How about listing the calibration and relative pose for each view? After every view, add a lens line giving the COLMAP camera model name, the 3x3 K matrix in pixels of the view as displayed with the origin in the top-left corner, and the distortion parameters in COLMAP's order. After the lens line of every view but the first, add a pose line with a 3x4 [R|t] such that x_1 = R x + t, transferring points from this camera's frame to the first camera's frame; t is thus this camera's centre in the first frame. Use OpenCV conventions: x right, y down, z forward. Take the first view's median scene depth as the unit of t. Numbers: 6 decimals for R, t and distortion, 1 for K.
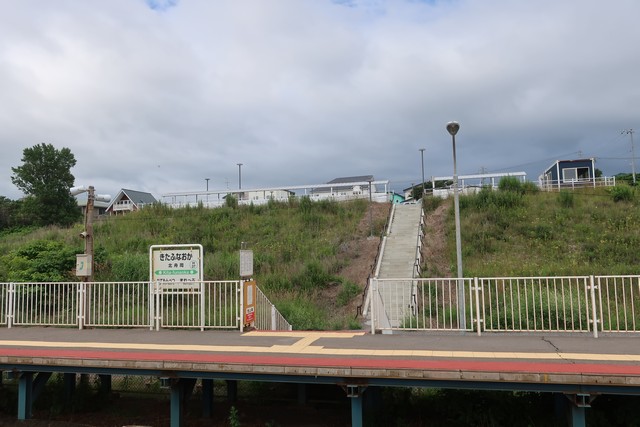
lens RADIAL K [[501.1, 0, 315.6], [0, 501.1, 210.9], [0, 0, 1]] dist [-0.006602, 0.002162]
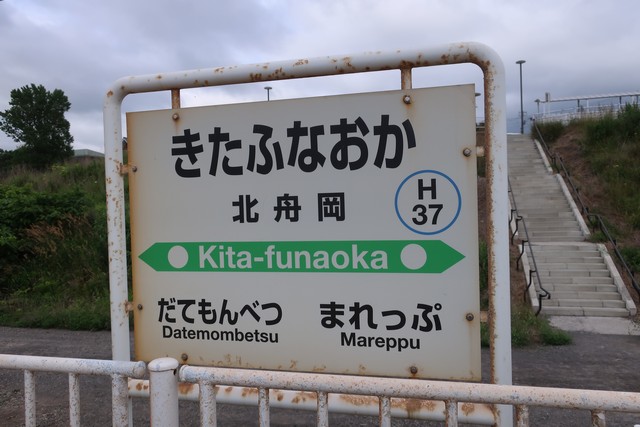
lens RADIAL K [[501.1, 0, 306.4], [0, 501.1, 211.2], [0, 0, 1]] dist [-0.006602, 0.002162]
pose [[0.999551, -0.005237, -0.029505, -0.036925], [0.007888, 0.995870, 0.090447, 0.013266], [0.028910, -0.090639, 0.995464, 0.117851]]
